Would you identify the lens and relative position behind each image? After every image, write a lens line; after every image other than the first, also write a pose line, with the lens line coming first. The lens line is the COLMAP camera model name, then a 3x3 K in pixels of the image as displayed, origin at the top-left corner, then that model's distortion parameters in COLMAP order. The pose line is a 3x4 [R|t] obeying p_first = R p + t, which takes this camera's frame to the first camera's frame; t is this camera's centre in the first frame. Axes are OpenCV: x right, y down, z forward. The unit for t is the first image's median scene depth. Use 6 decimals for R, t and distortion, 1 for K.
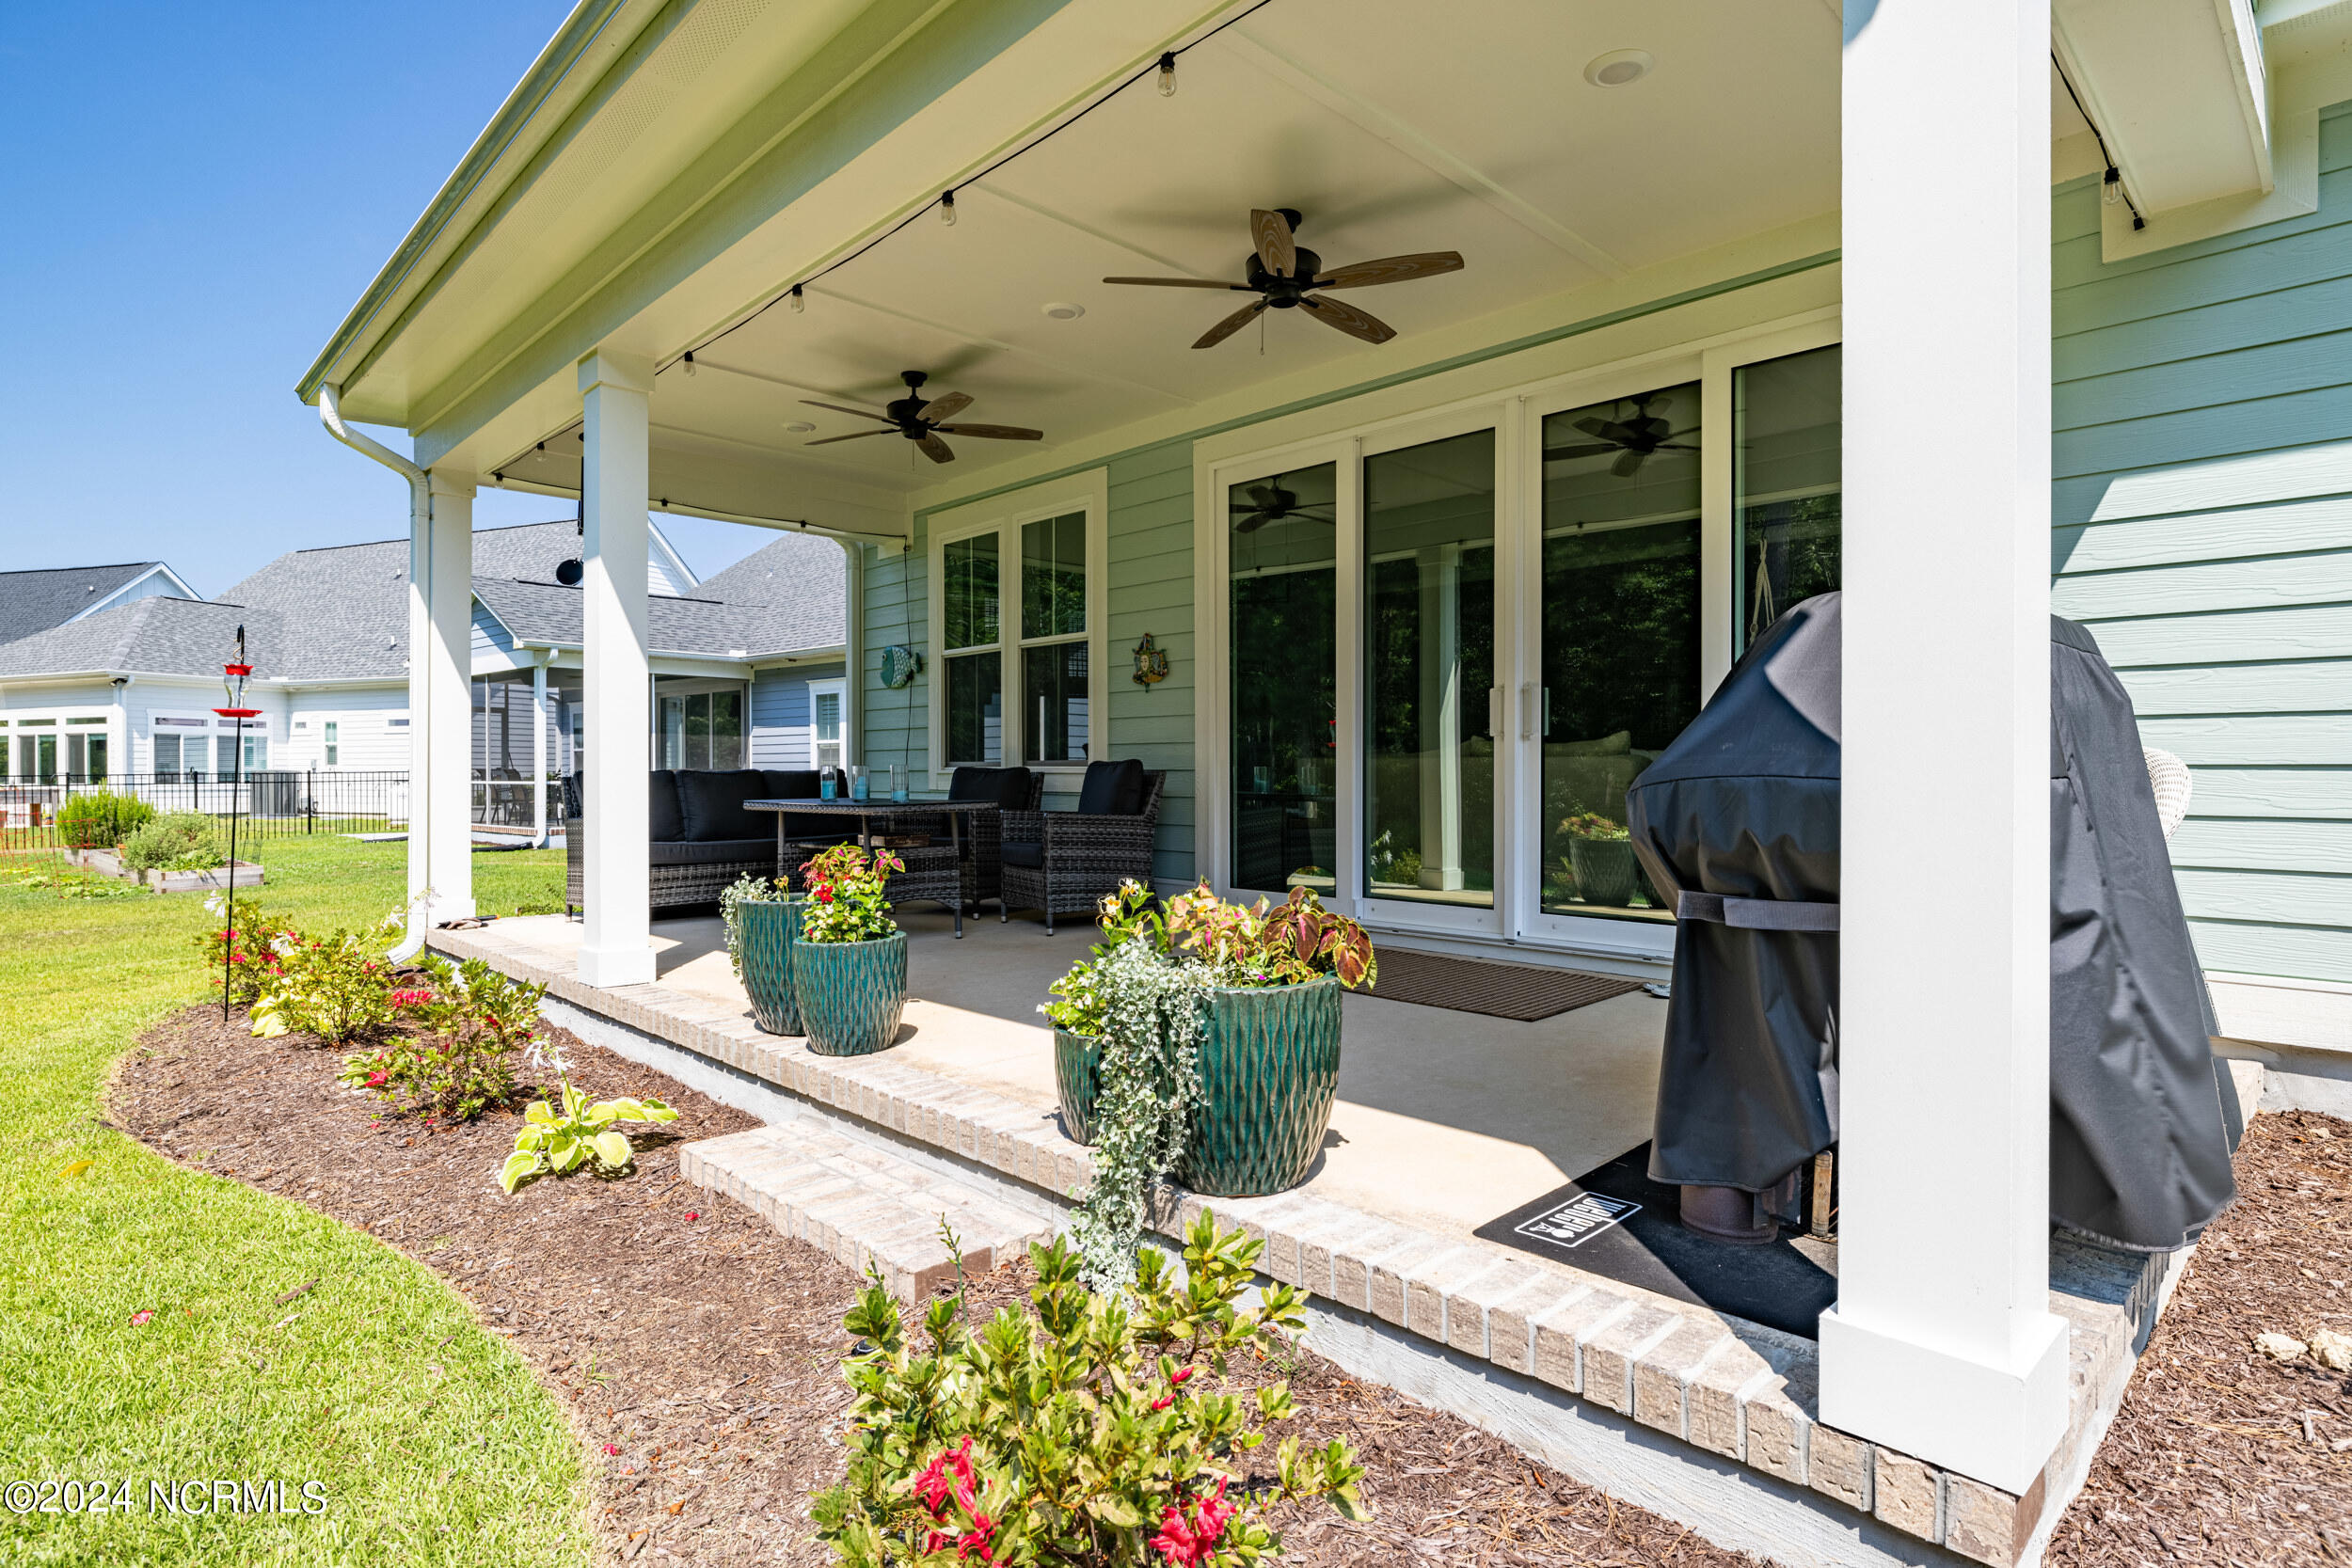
lens RADIAL K [[1226.5, 0, 1156.8], [0, 1226.5, 773.5], [0, 0, 1]] dist [-0.012871, 0.002792]
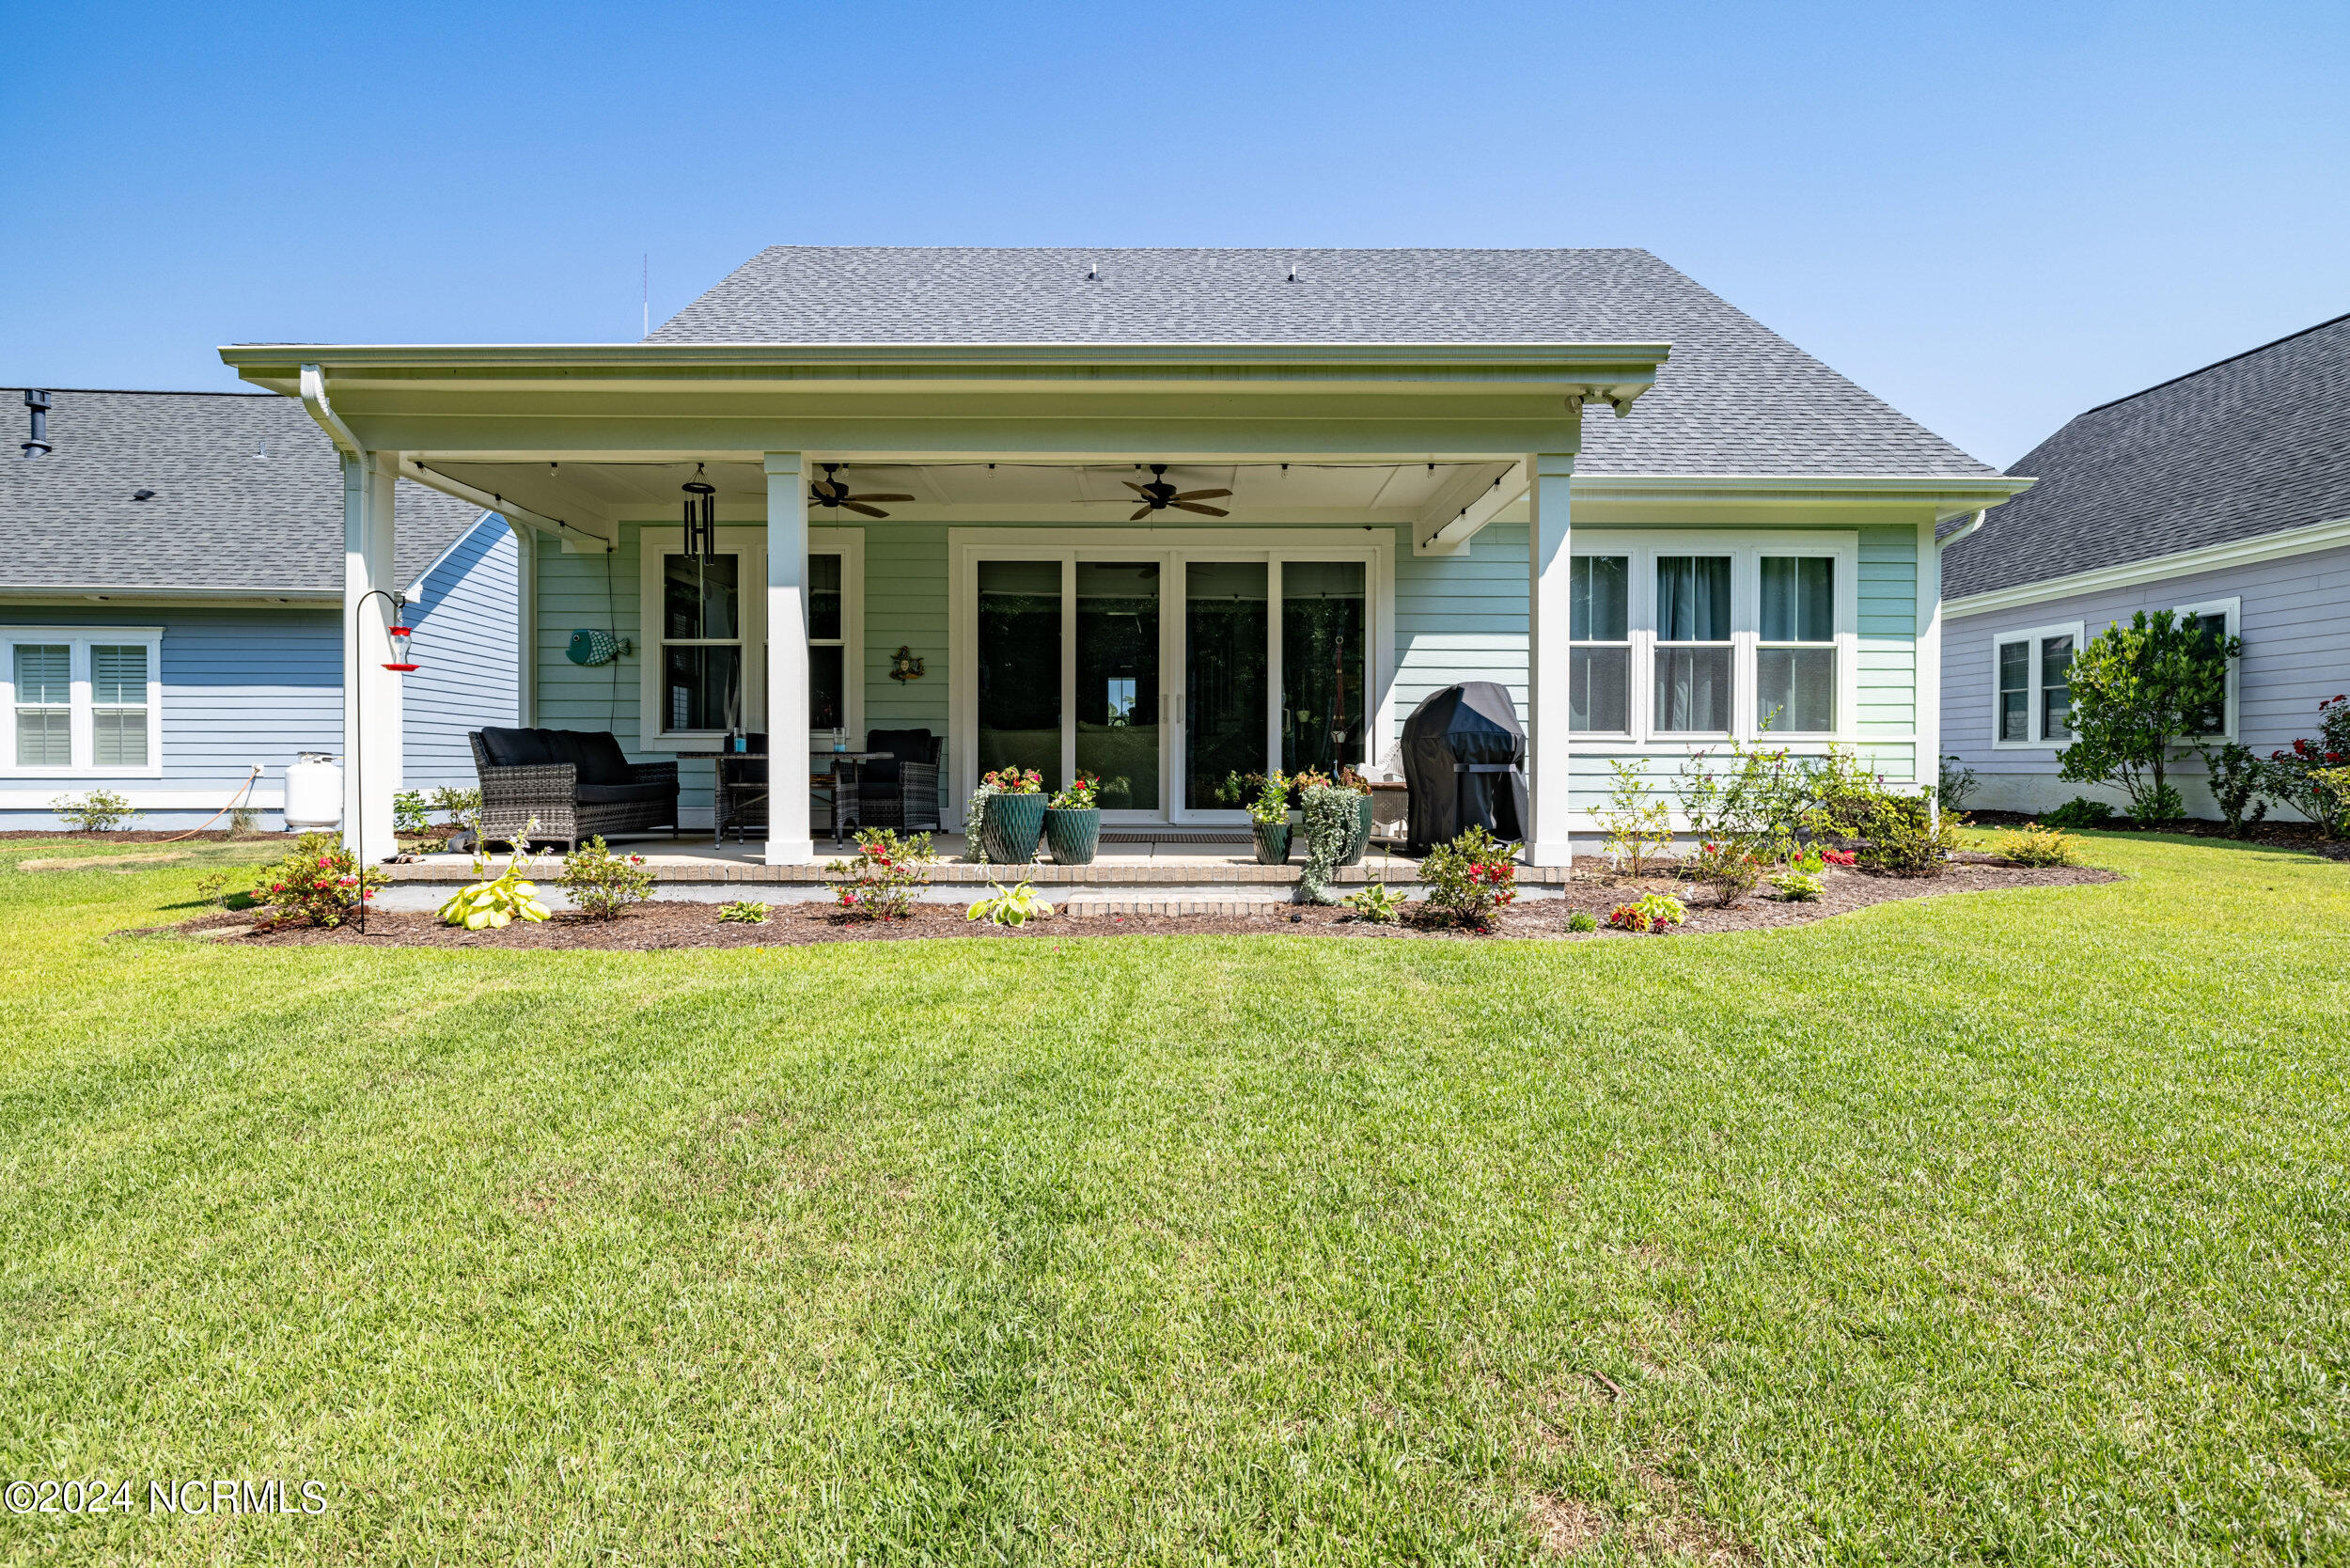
lens RADIAL K [[1225.6, 0, 1165.8], [0, 1225.6, 782.6], [0, 0, 1]] dist [-0.012871, 0.002792]
pose [[0.687128, -0.003962, 0.726525, -0.873274], [-0.003835, 0.999951, 0.009080, 0.038695], [-0.726526, -0.009025, 0.687080, -0.272095]]
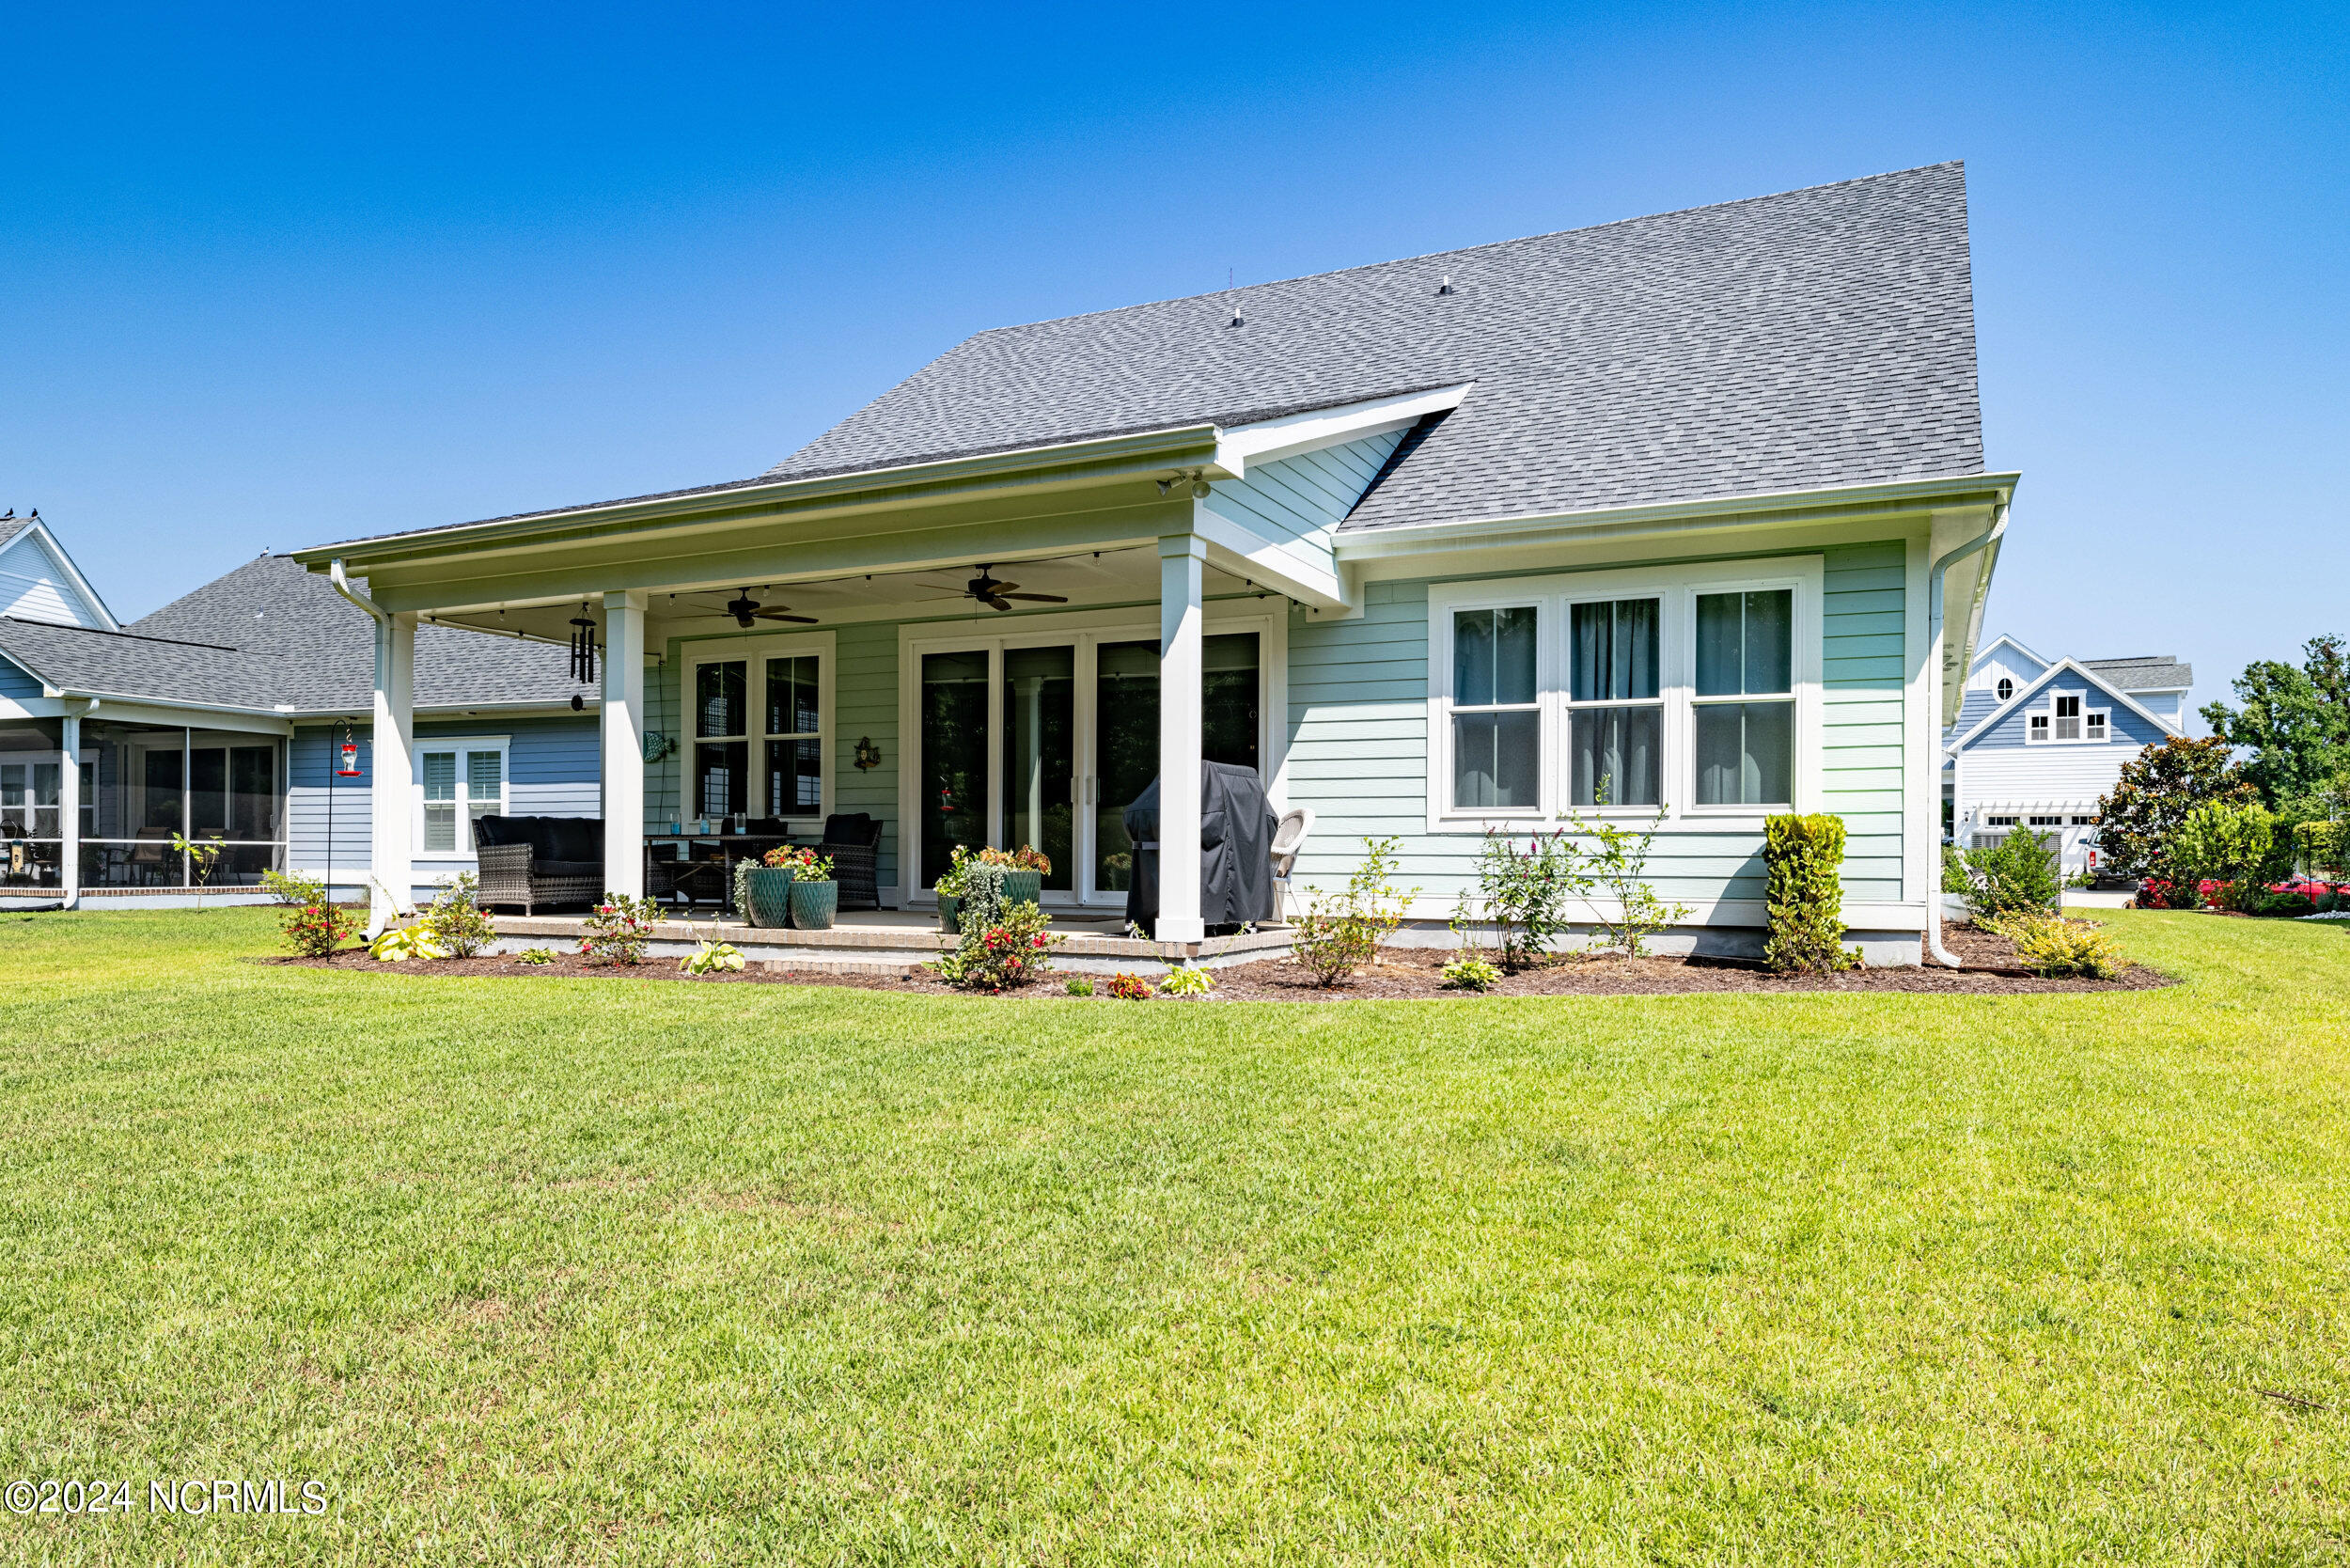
lens RADIAL K [[1550.1, 0, 1141.1], [0, 1550.1, 858.1], [0, 0, 1]] dist [-0.022575, -0.001815]
pose [[0.941479, 0.009559, 0.336936, -0.350667], [-0.008691, 0.999954, -0.004084, 0.052020], [-0.336960, 0.000916, 0.941519, -1.055749]]
